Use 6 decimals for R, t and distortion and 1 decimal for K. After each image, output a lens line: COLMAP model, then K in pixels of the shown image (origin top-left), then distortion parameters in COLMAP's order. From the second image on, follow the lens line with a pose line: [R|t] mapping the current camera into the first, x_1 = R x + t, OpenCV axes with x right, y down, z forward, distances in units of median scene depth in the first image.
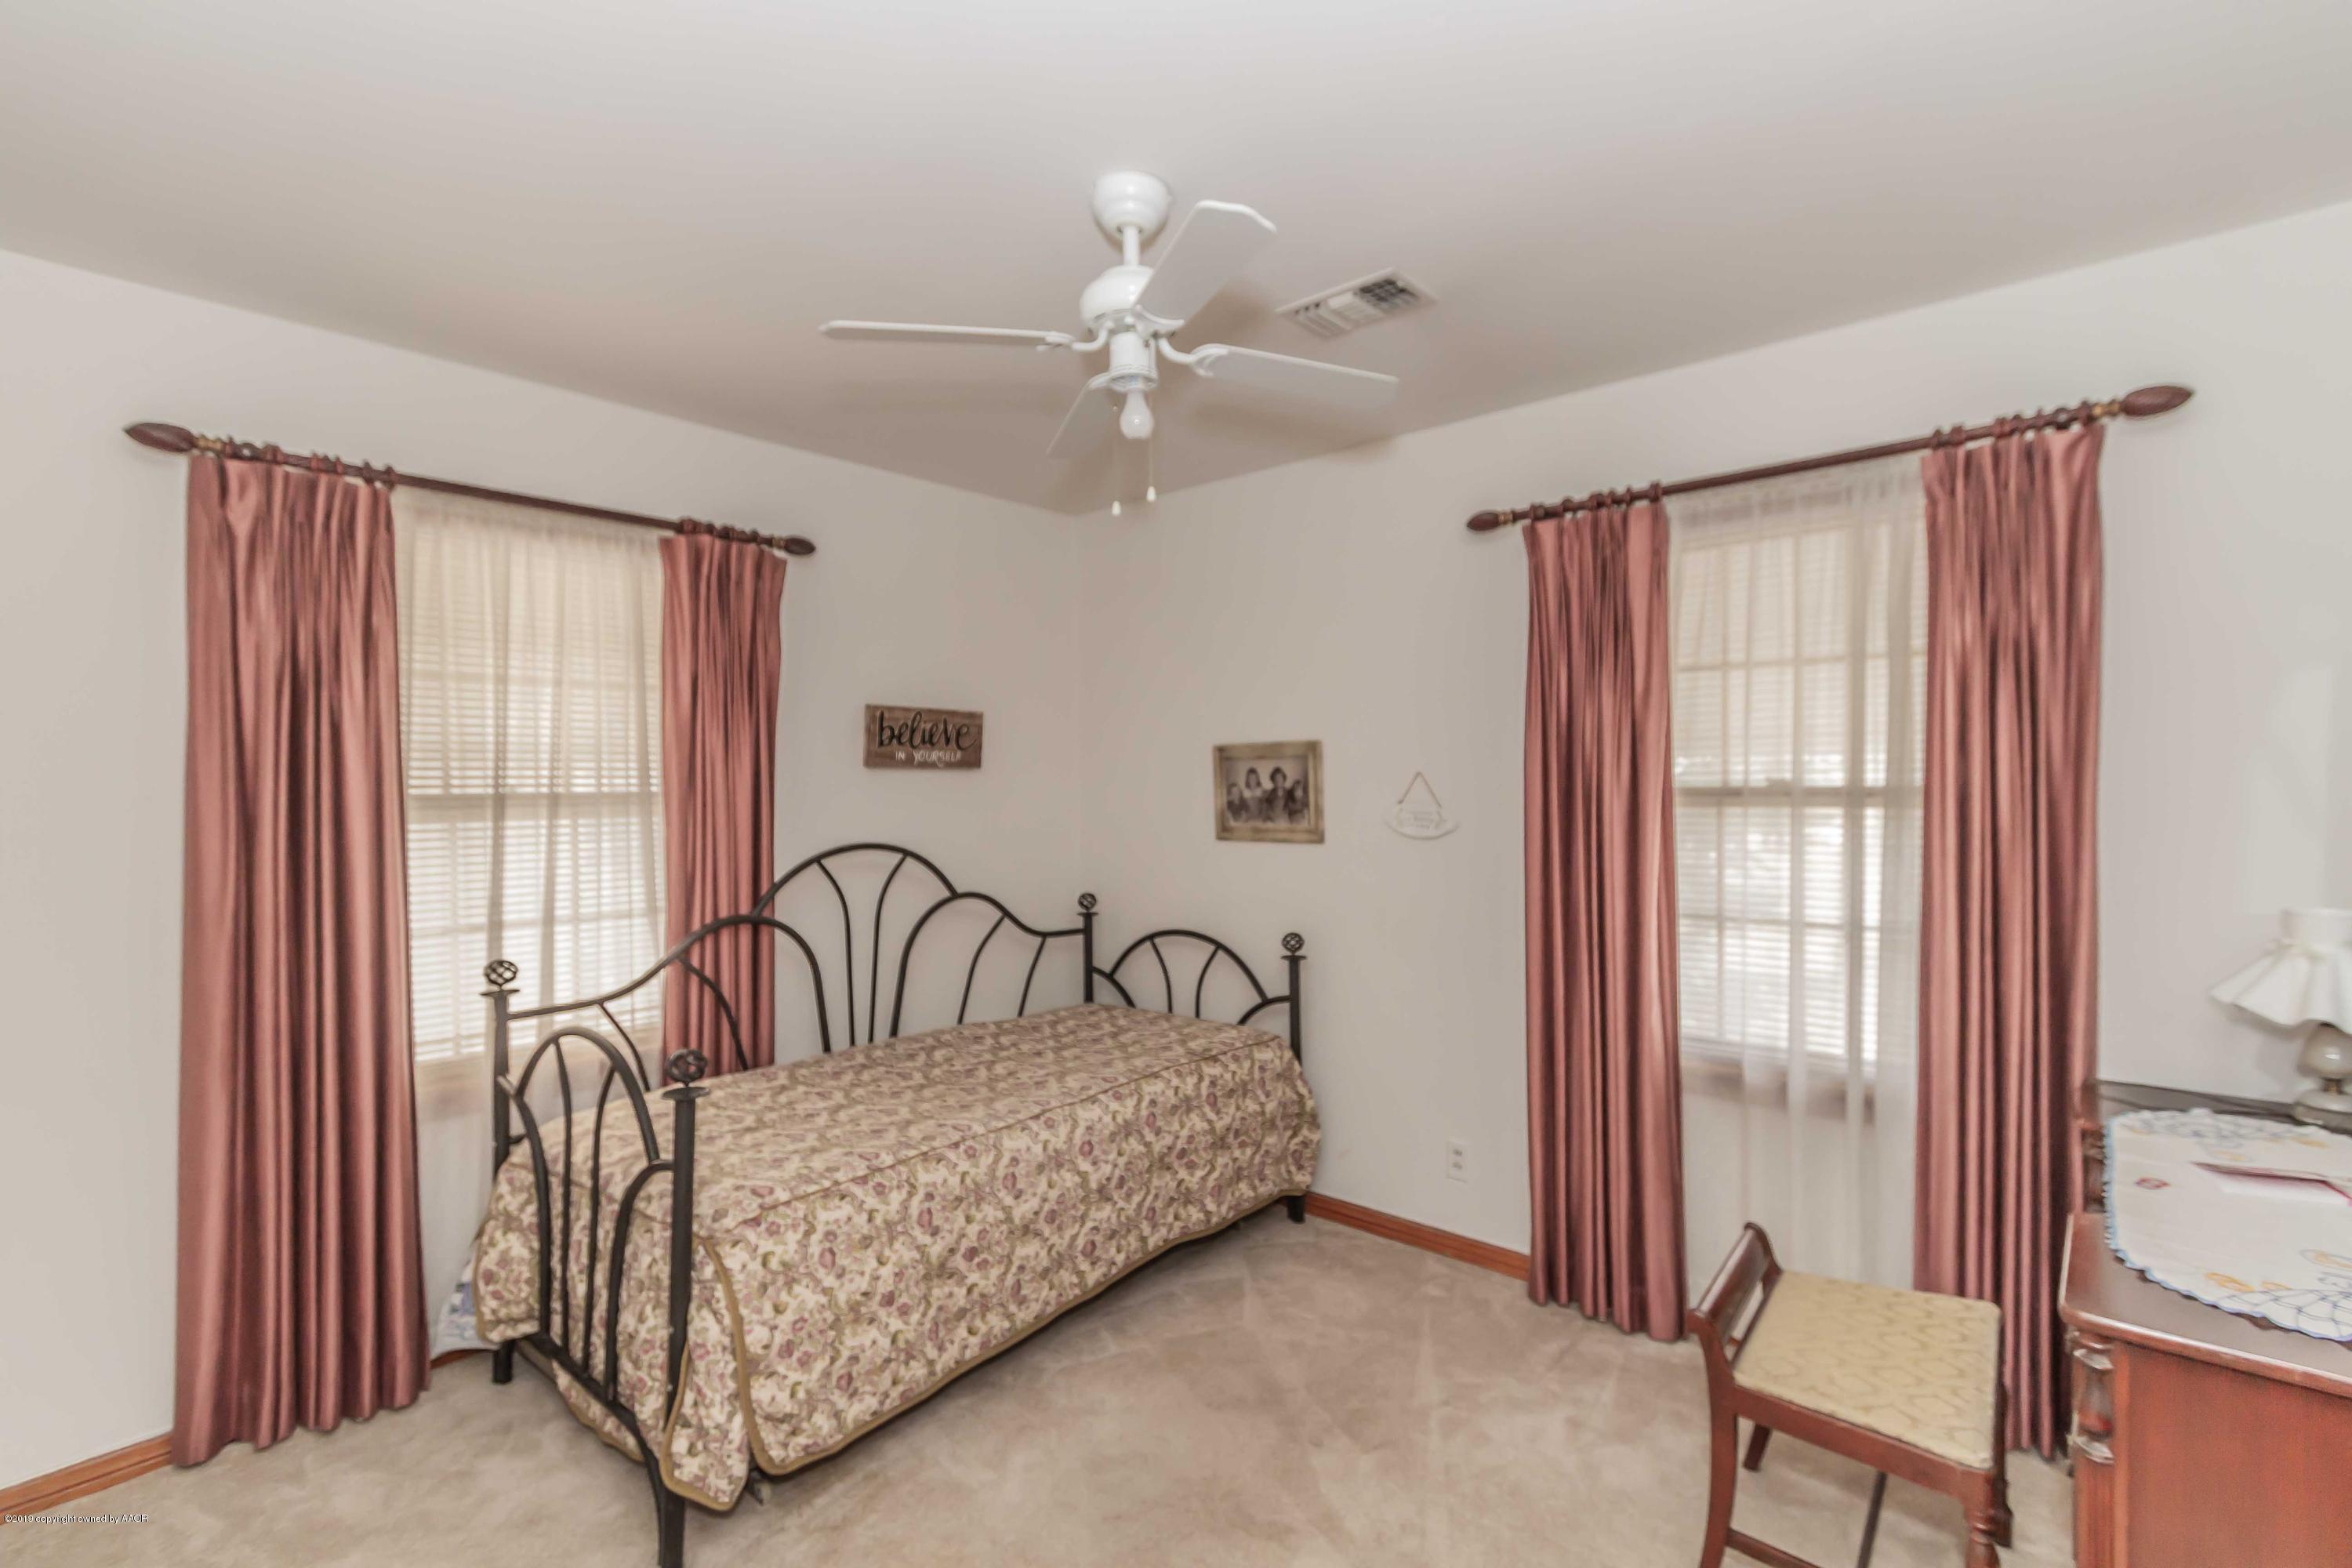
lens RADIAL K [[1074.9, 0, 1179.9], [0, 1074.9, 797.4], [0, 0, 1]] dist [-0.001174, -0.000611]
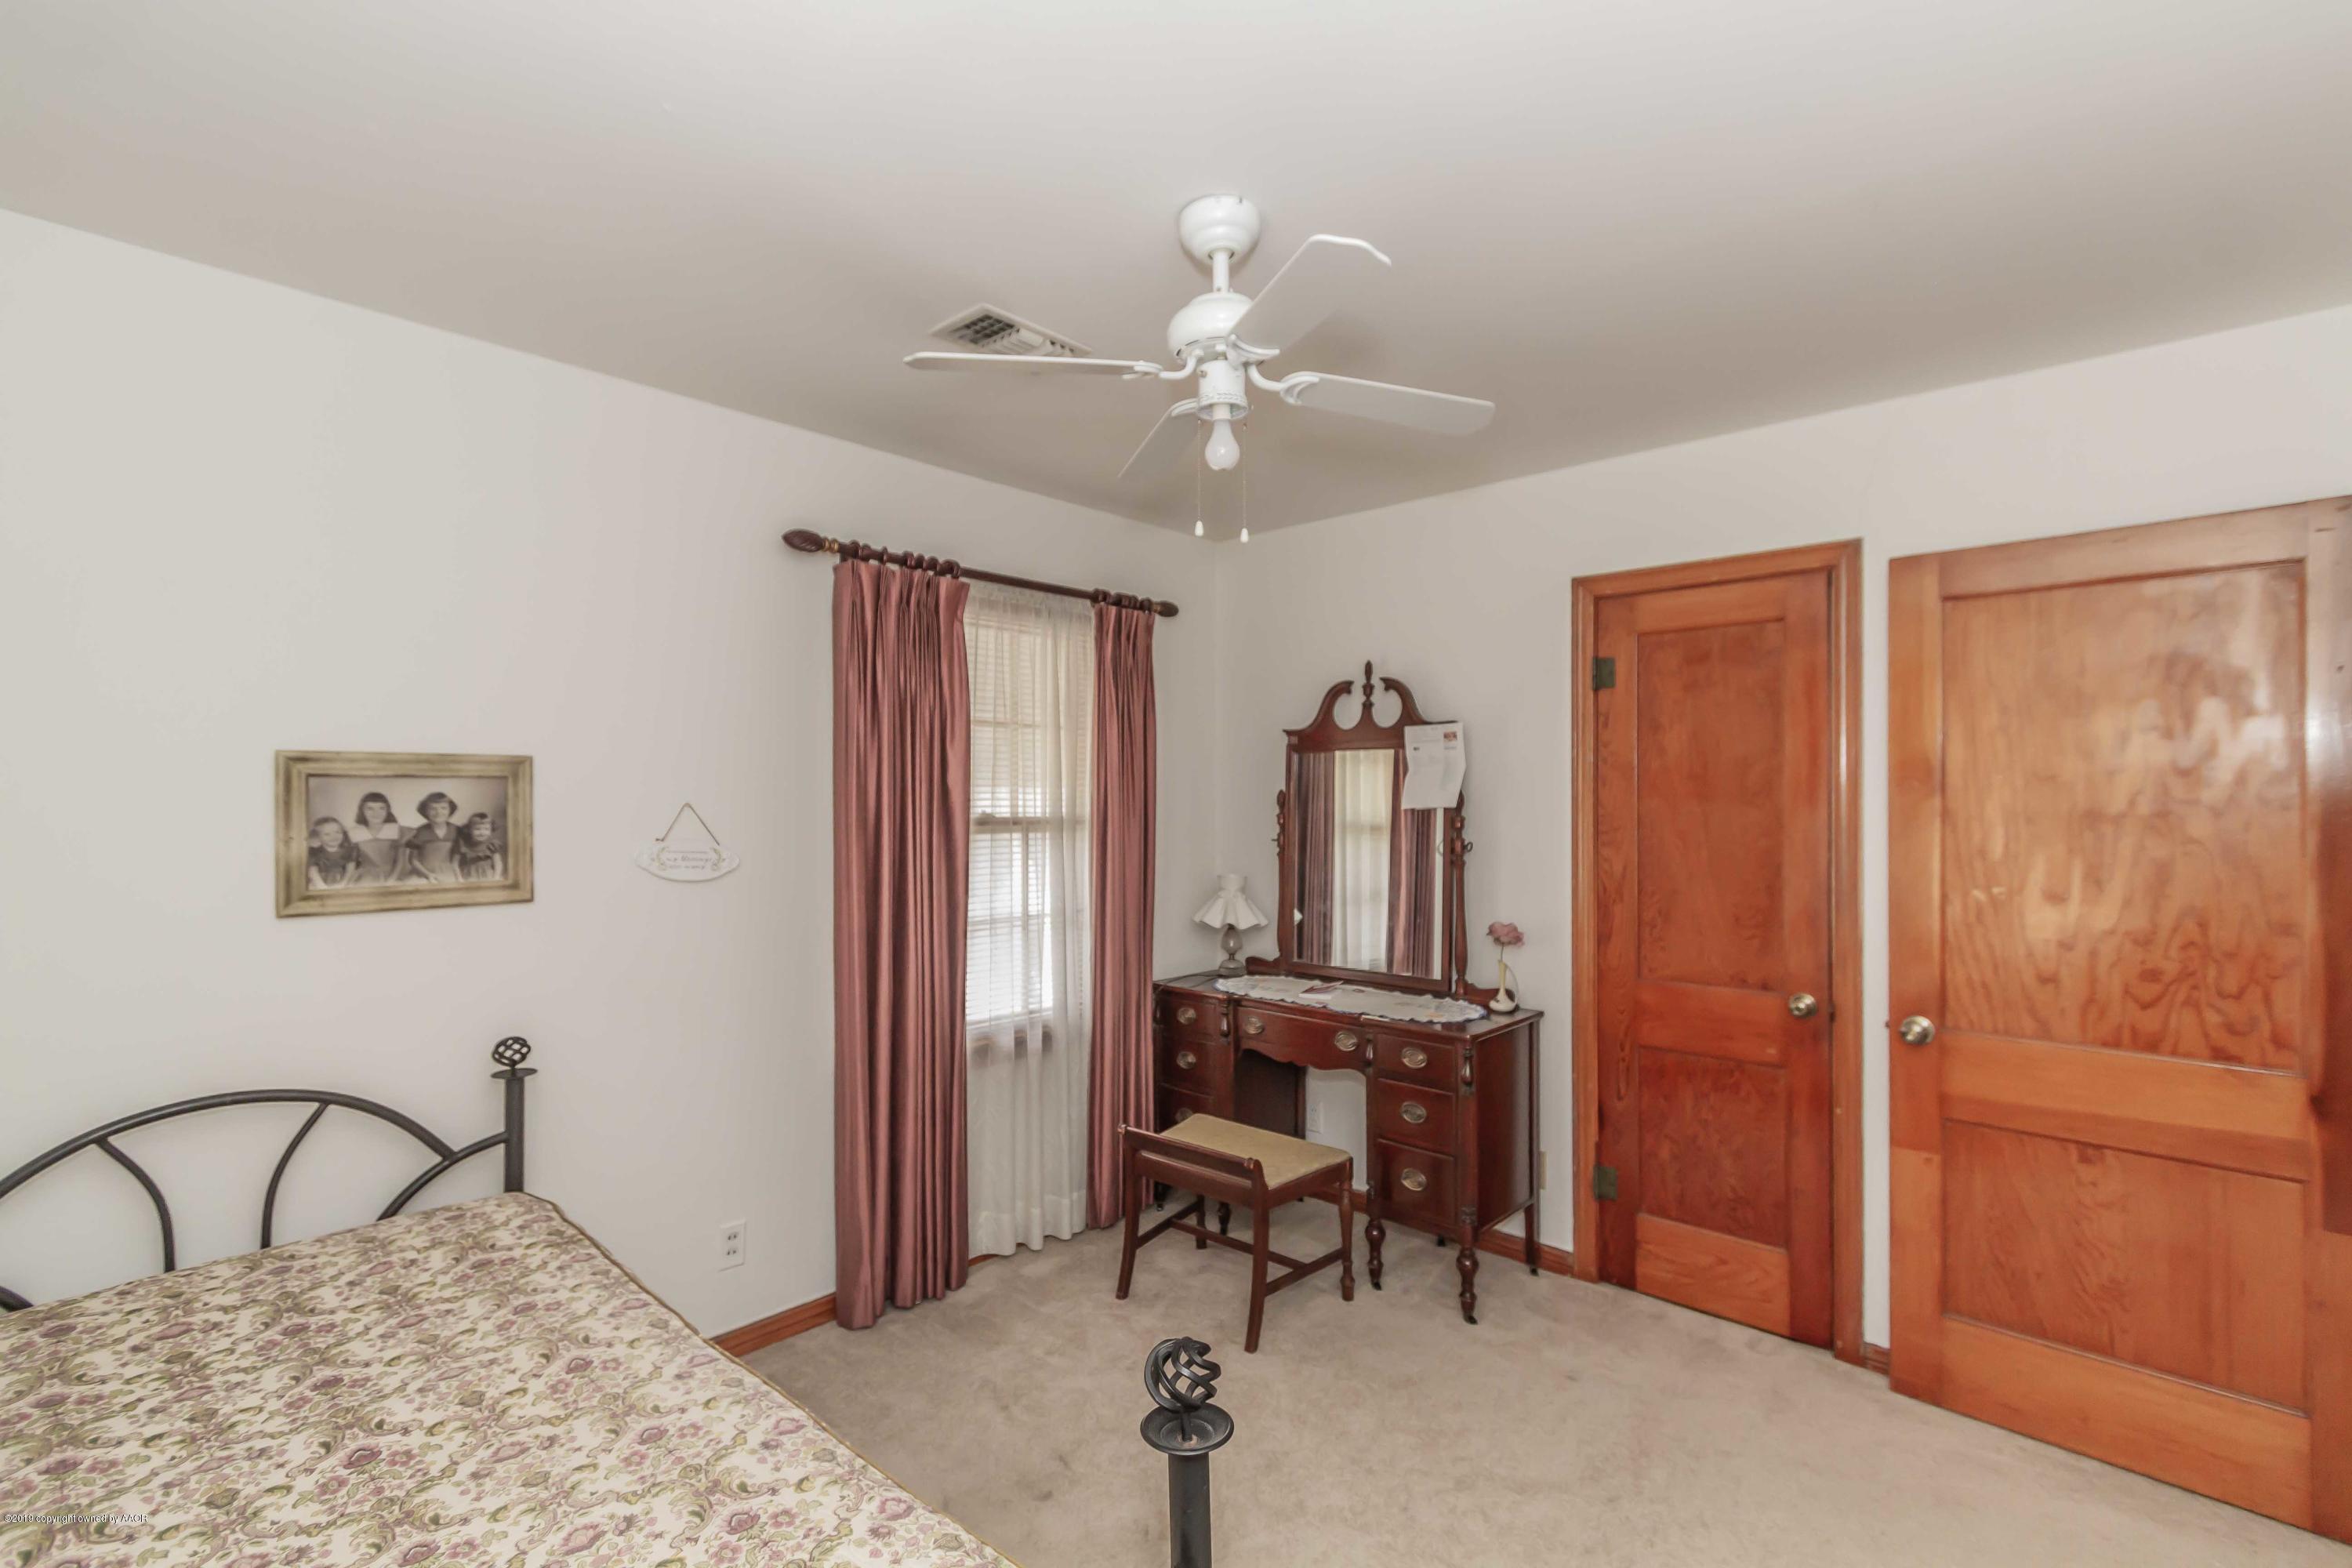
lens RADIAL K [[1074.9, 0, 1179.9], [0, 1074.9, 797.4], [0, 0, 1]] dist [-0.001174, -0.000611]
pose [[0.012602, 0.011927, 0.999849, -0.567298], [0.014222, 0.999826, -0.012106, -0.011342], [-0.999819, 0.014372, 0.012430, 0.569271]]
